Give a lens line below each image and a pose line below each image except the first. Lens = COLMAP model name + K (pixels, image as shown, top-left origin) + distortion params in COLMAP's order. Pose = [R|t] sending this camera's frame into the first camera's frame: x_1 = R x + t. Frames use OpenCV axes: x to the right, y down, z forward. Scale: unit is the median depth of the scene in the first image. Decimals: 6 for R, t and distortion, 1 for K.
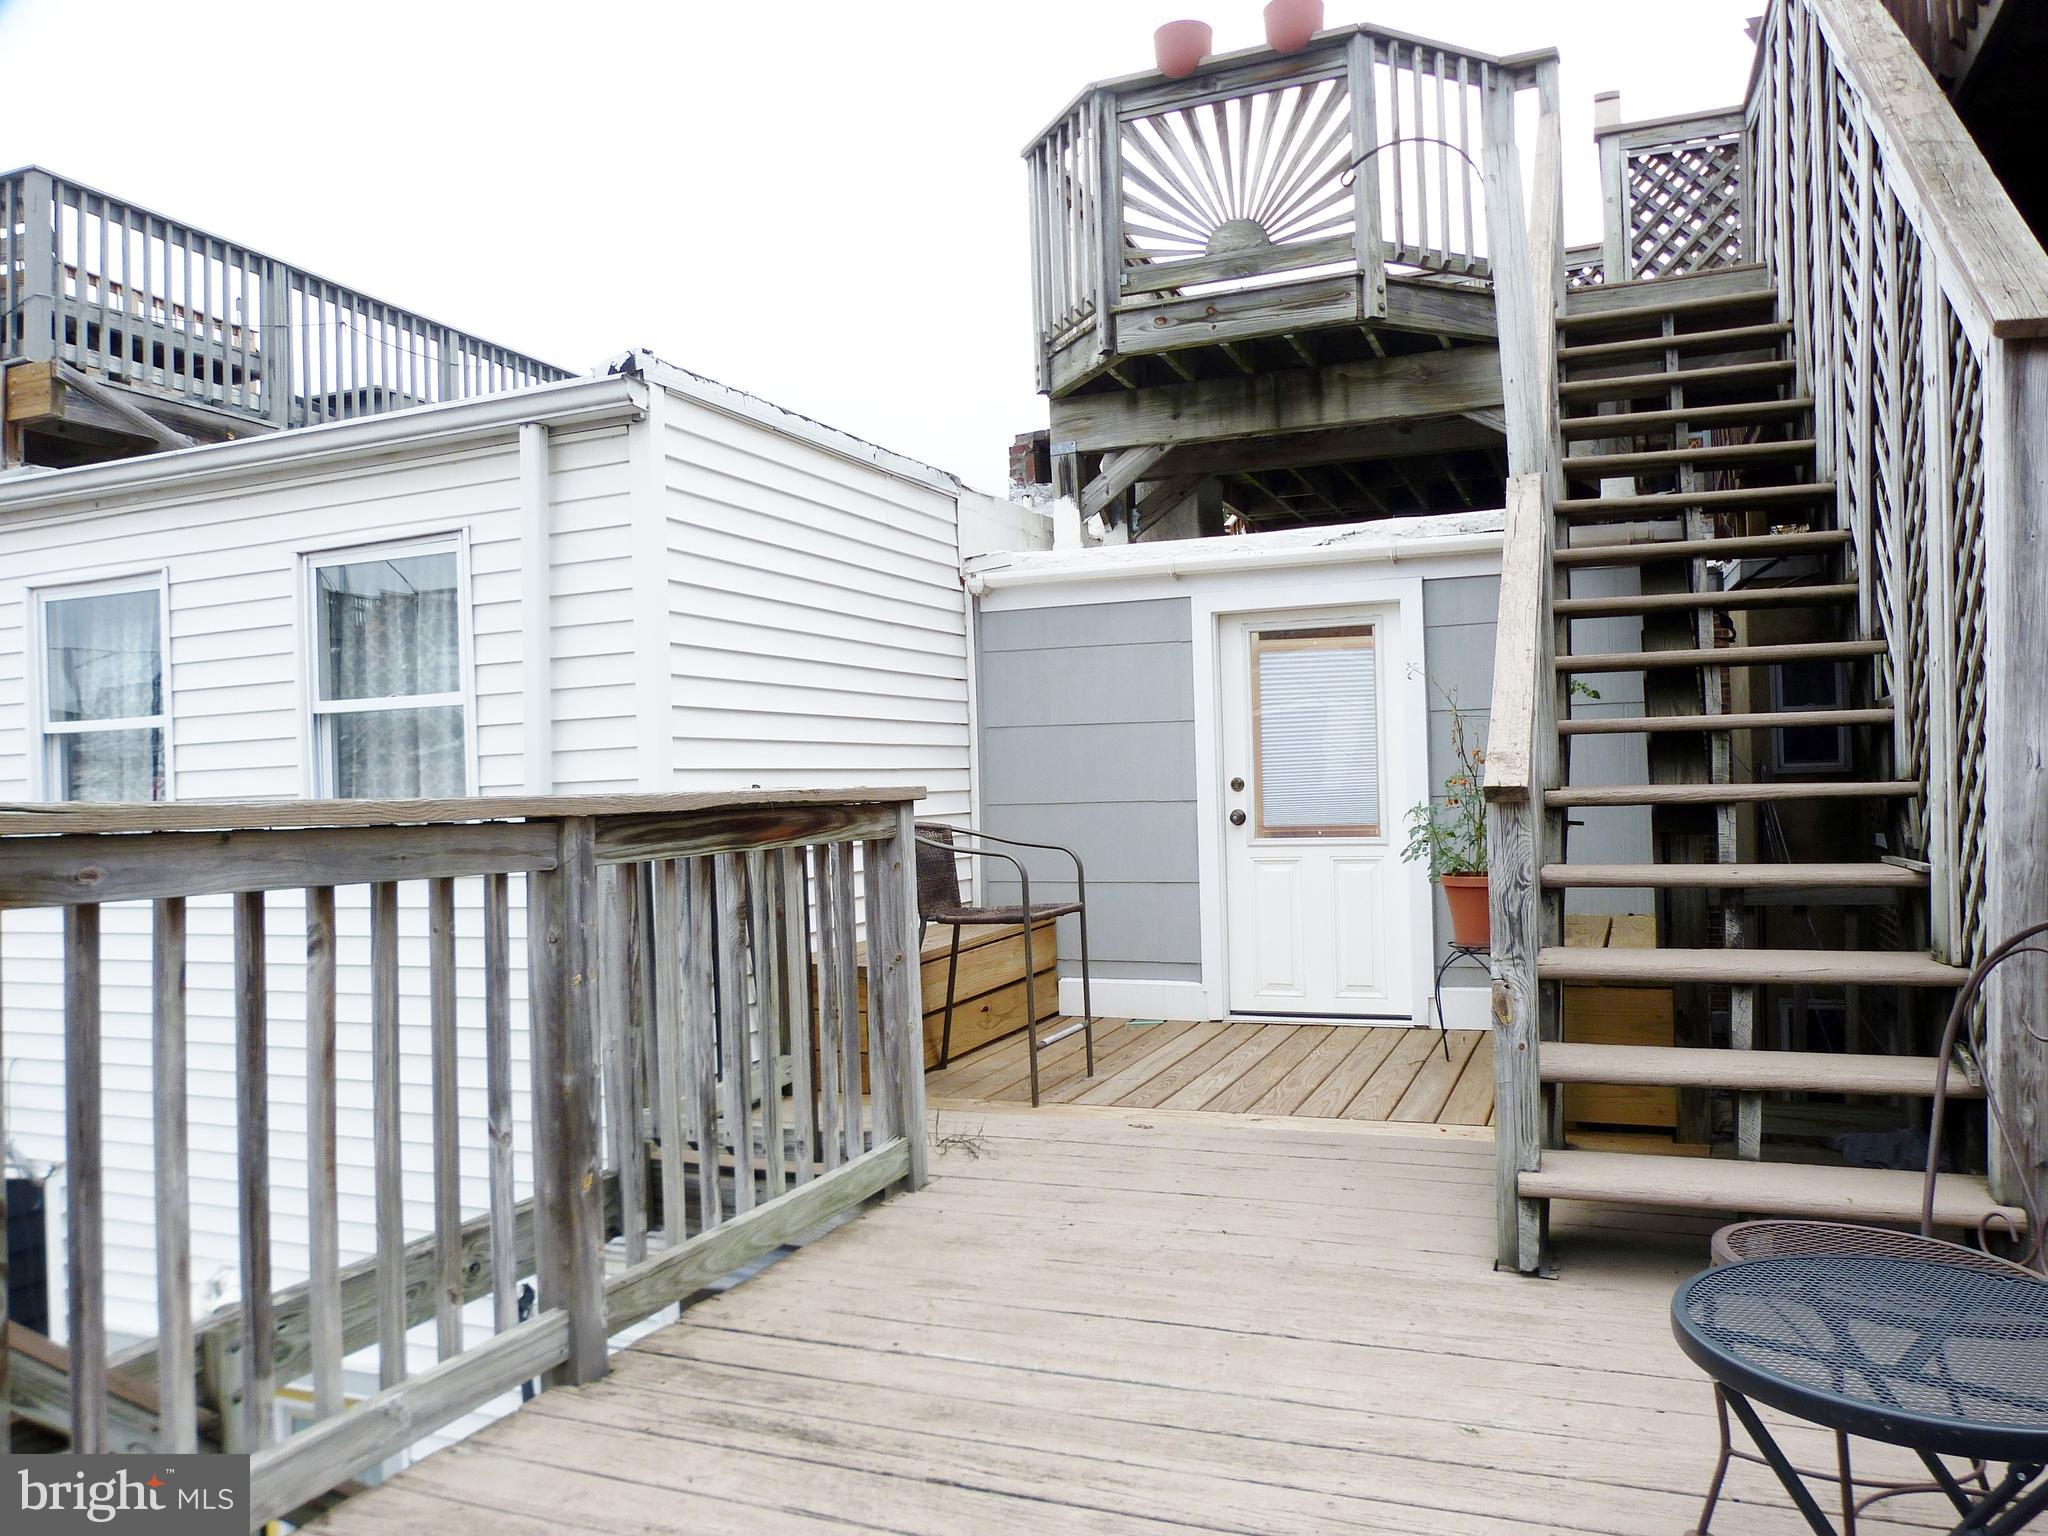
lens RADIAL K [[1485.8, 0, 1033.3], [0, 1485.8, 774.8], [0, 0, 1]] dist [-0.049092, 0.035268]
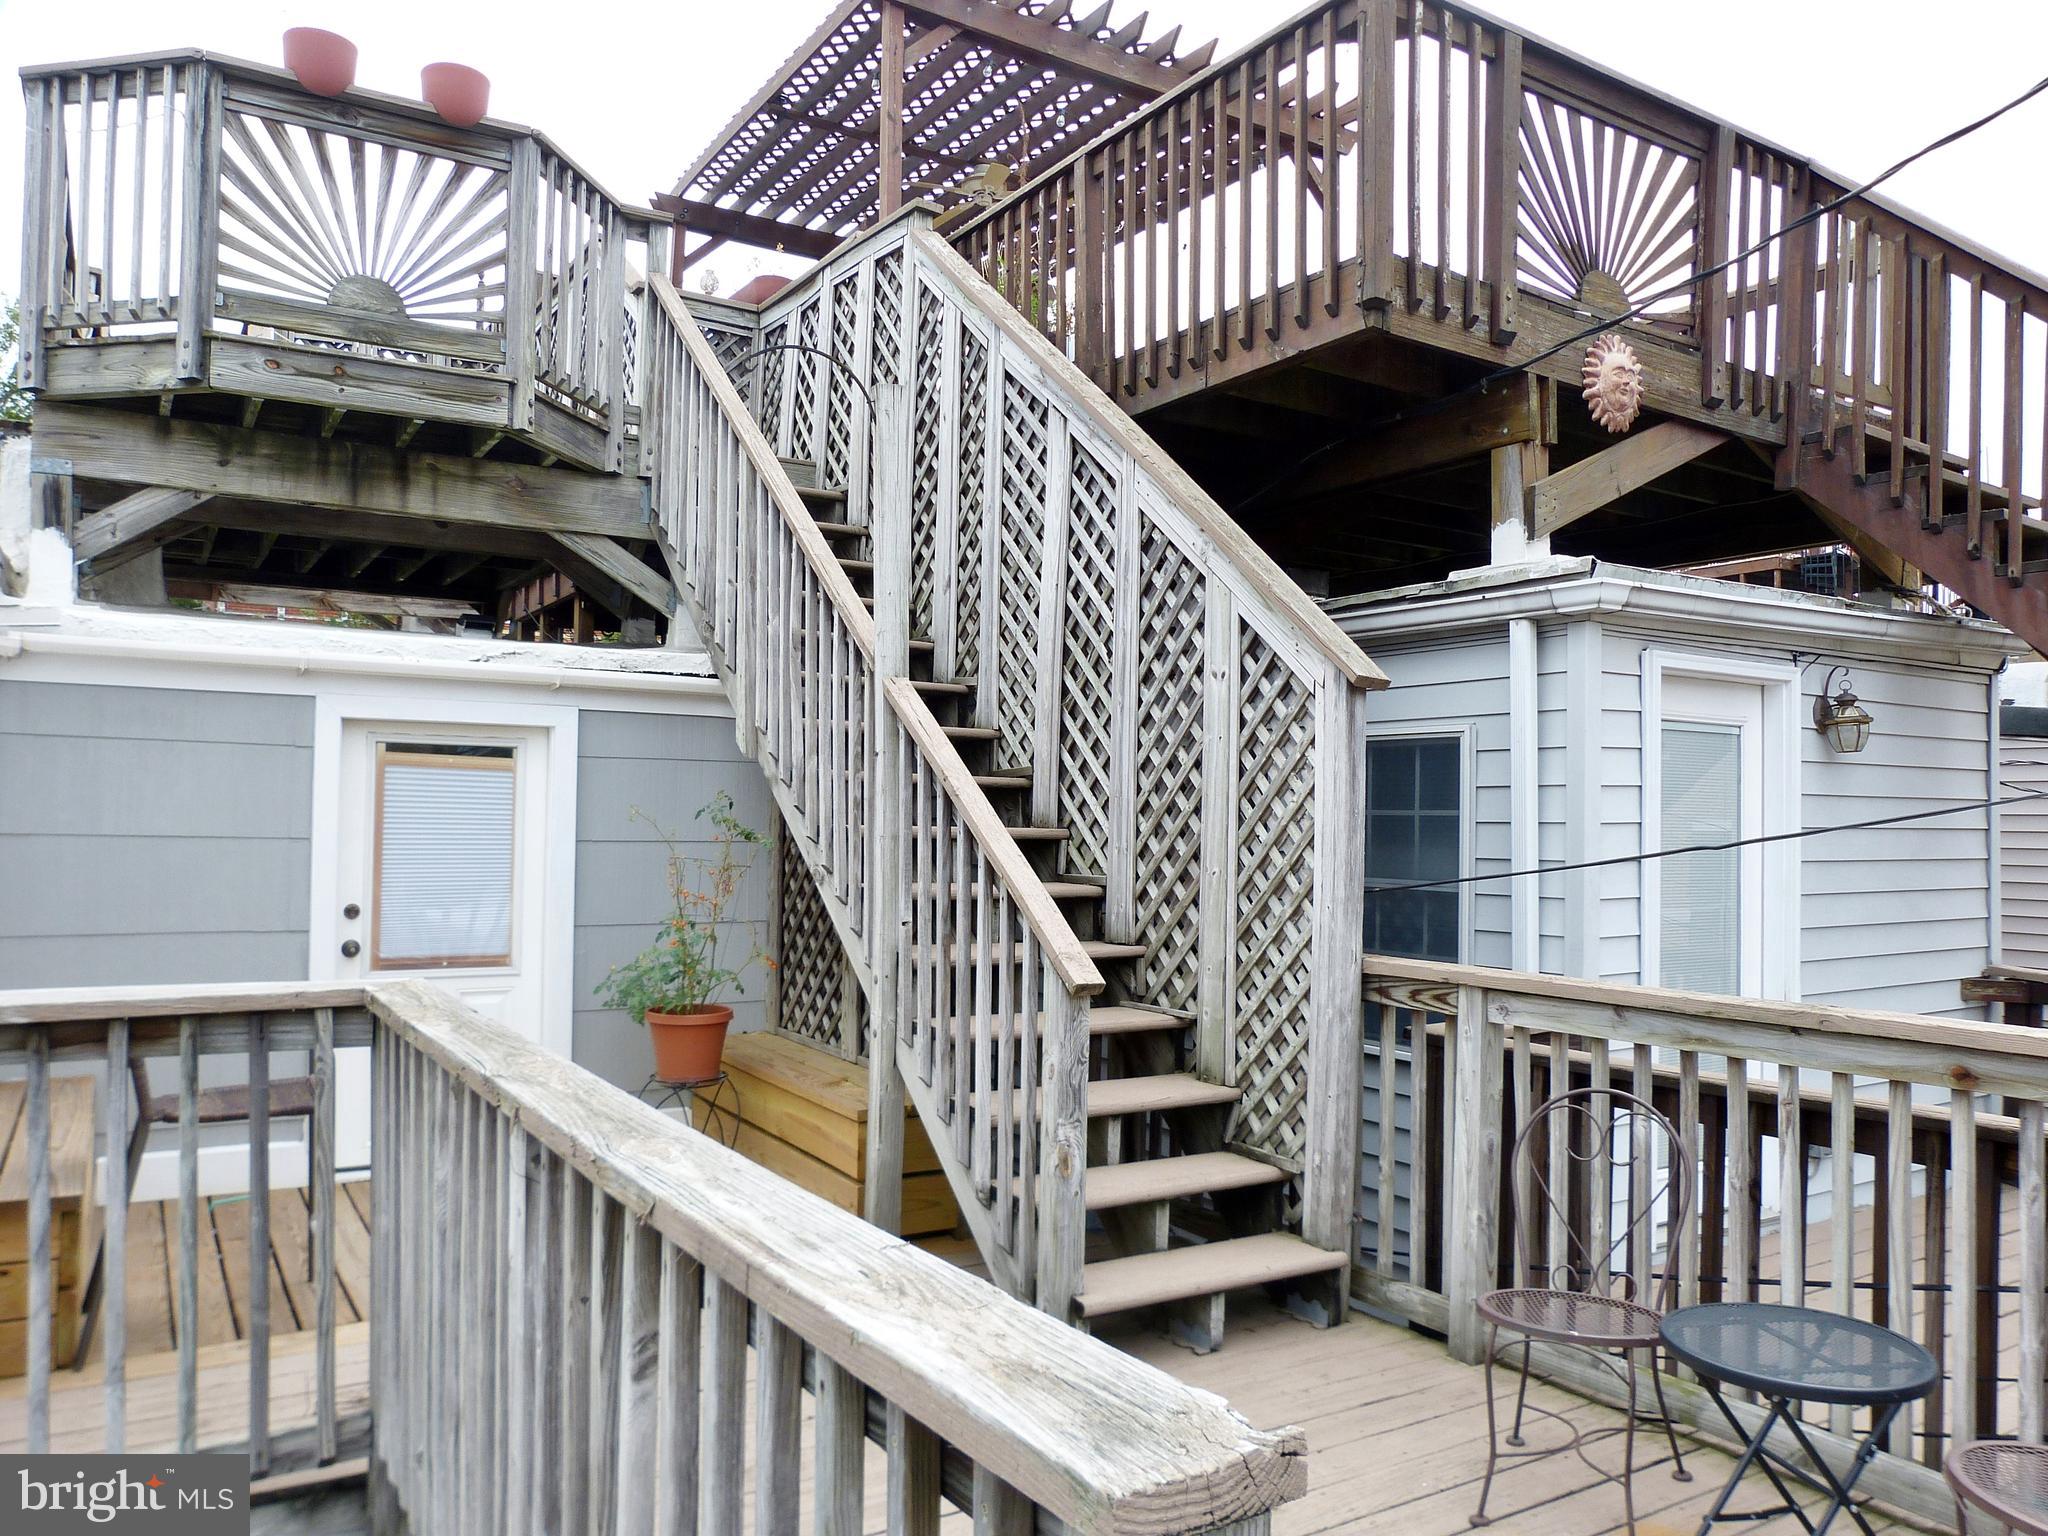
lens RADIAL K [[1485.8, 0, 1032.0], [0, 1485.8, 770.9], [0, 0, 1]] dist [-0.049092, 0.035268]
pose [[0.588491, 0.060117, 0.806266, -0.328749], [-0.038491, 0.998184, -0.046332, -0.050916], [-0.807587, -0.003768, 0.589736, 0.148019]]
